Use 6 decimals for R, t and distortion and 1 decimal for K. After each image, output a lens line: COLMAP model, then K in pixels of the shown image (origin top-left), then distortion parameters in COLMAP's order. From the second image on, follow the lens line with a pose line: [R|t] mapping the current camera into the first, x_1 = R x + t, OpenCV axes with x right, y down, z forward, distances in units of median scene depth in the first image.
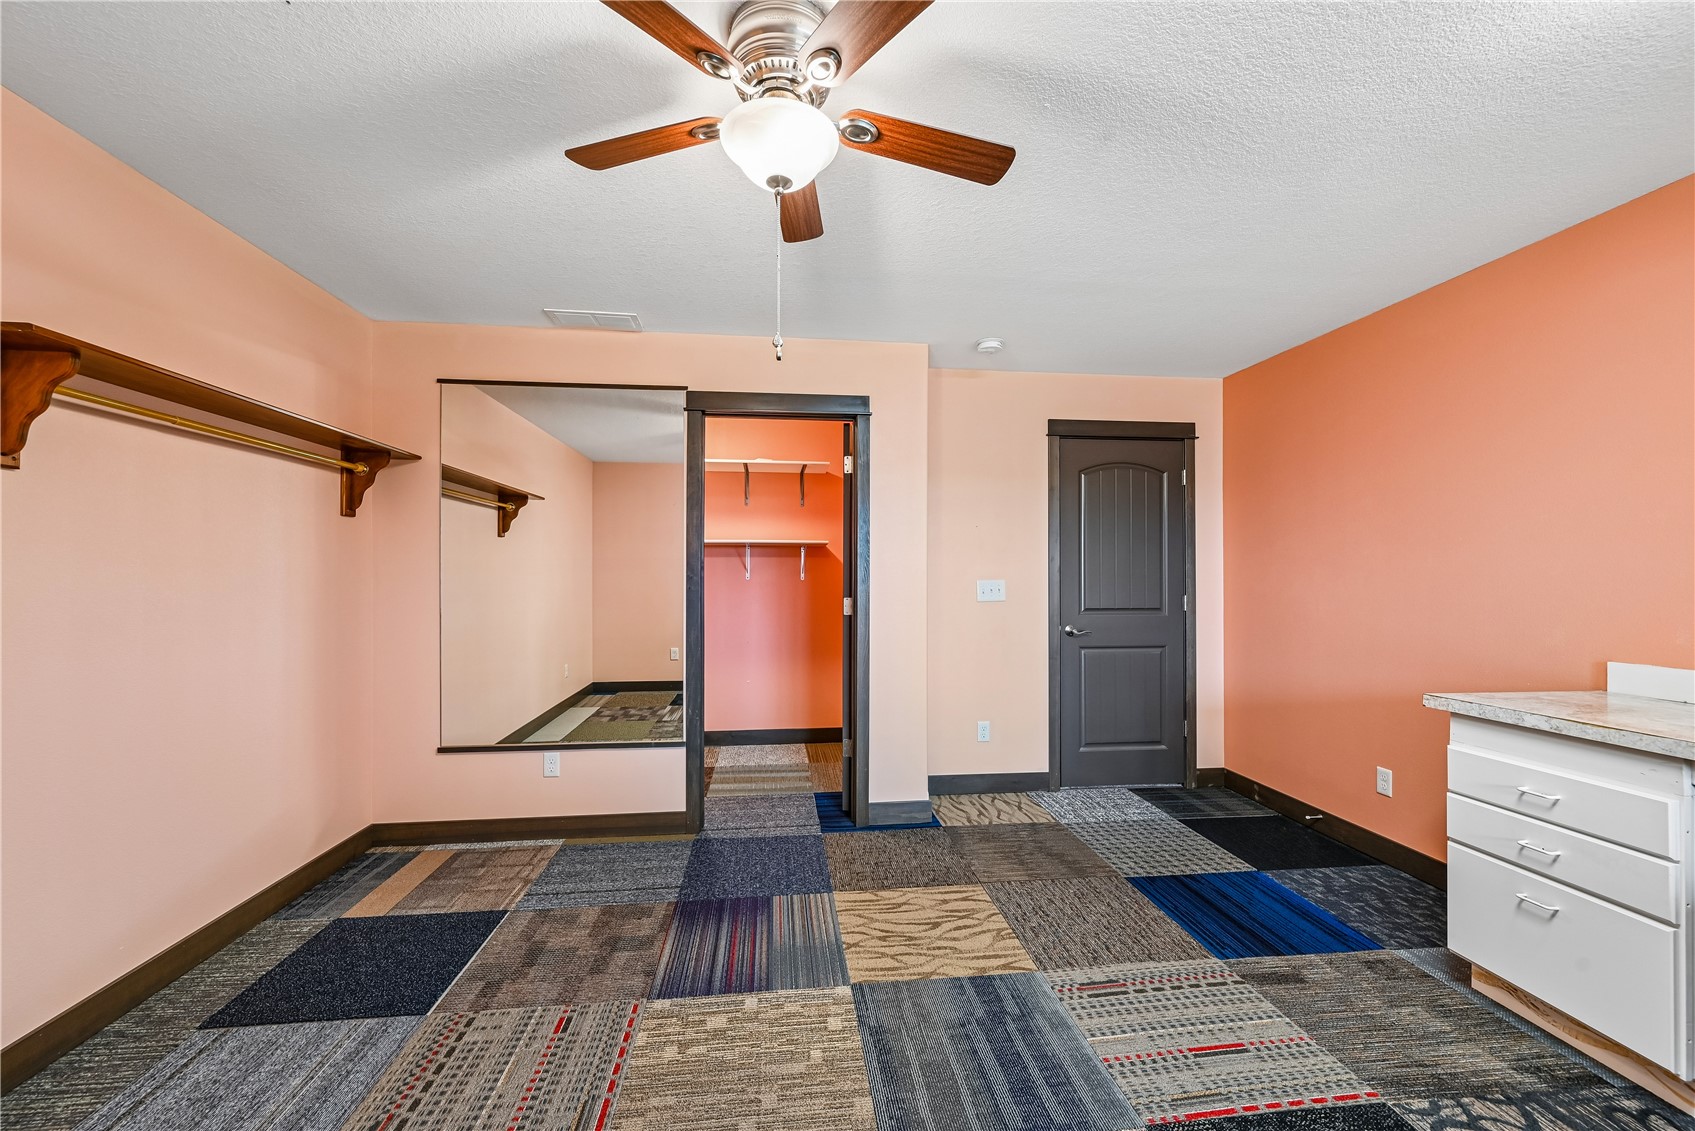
lens RADIAL K [[675.0, 0, 849.7], [0, 675.0, 571.9], [0, 0, 1]] dist [0.003251, 0.000177]
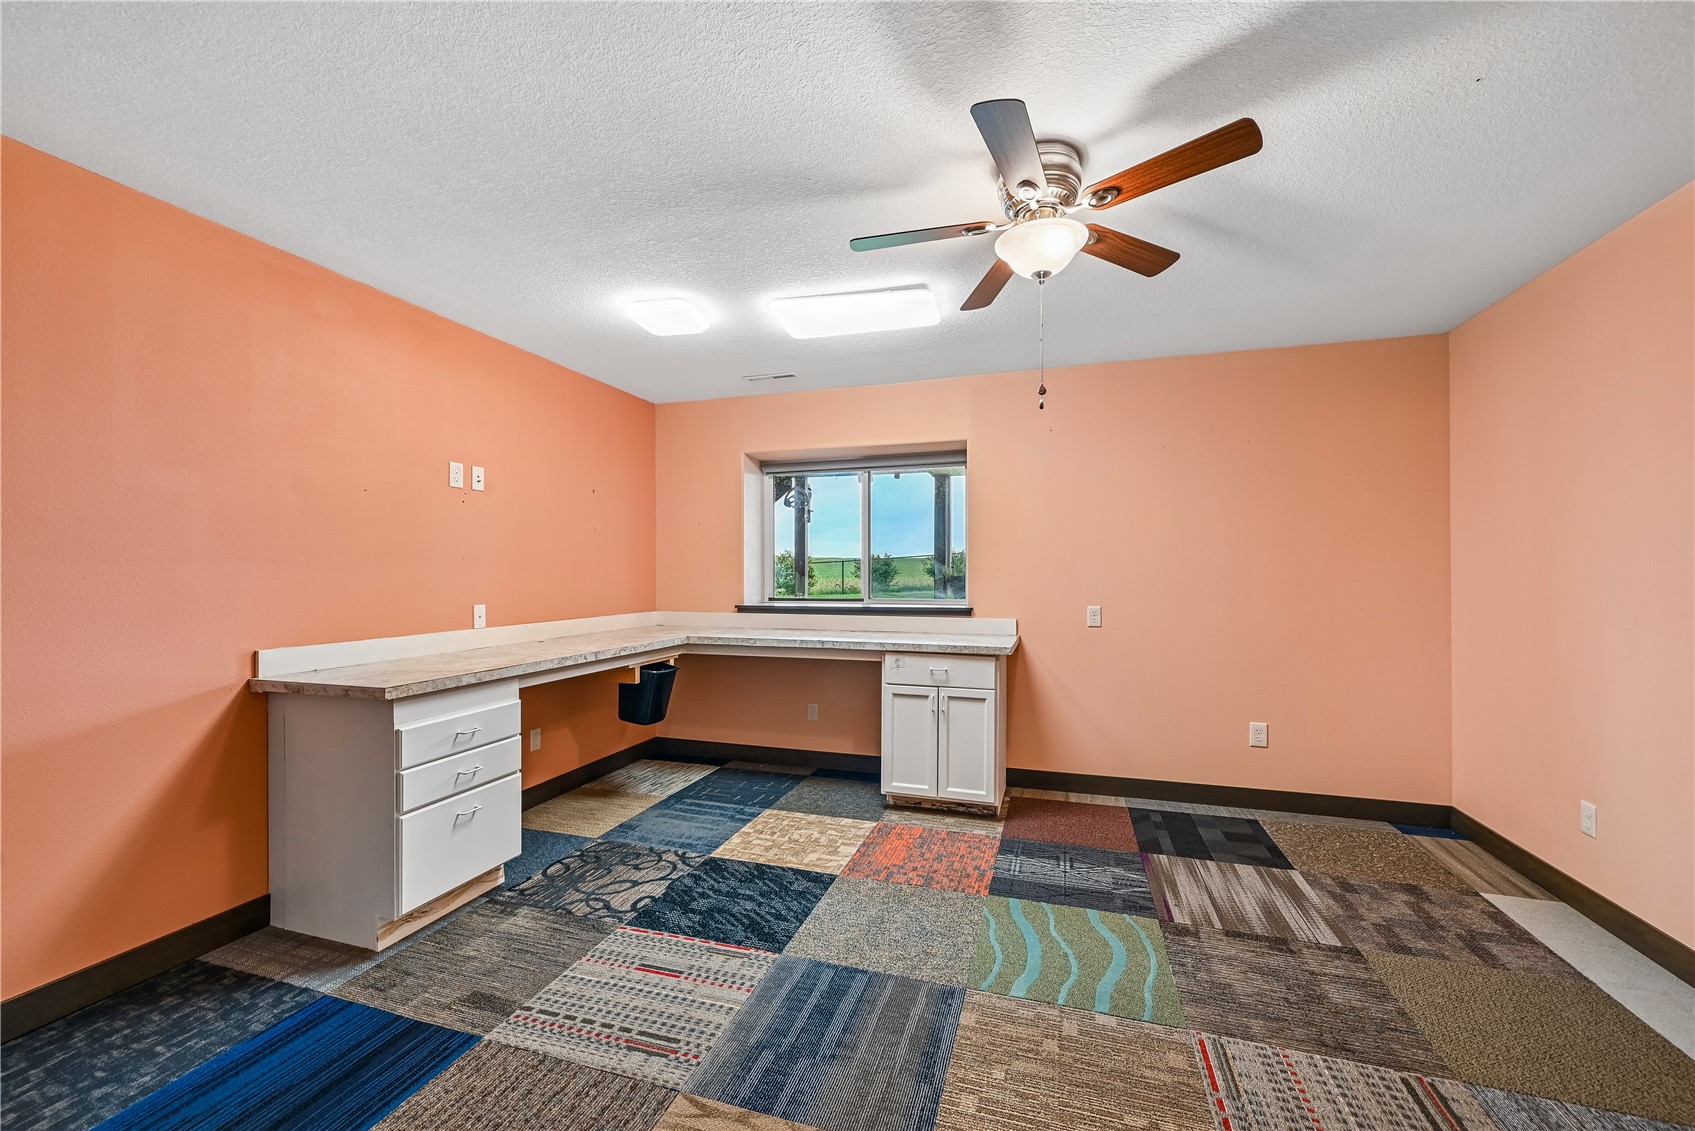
lens RADIAL K [[675.0, 0, 853.9], [0, 675.0, 568.5], [0, 0, 1]] dist [0.003251, 0.000177]
pose [[-0.915708, 0.003036, 0.401833, -0.241773], [-0.001585, 0.999936, -0.011166, 0.012389], [-0.401841, -0.010862, -0.915645, 1.911139]]
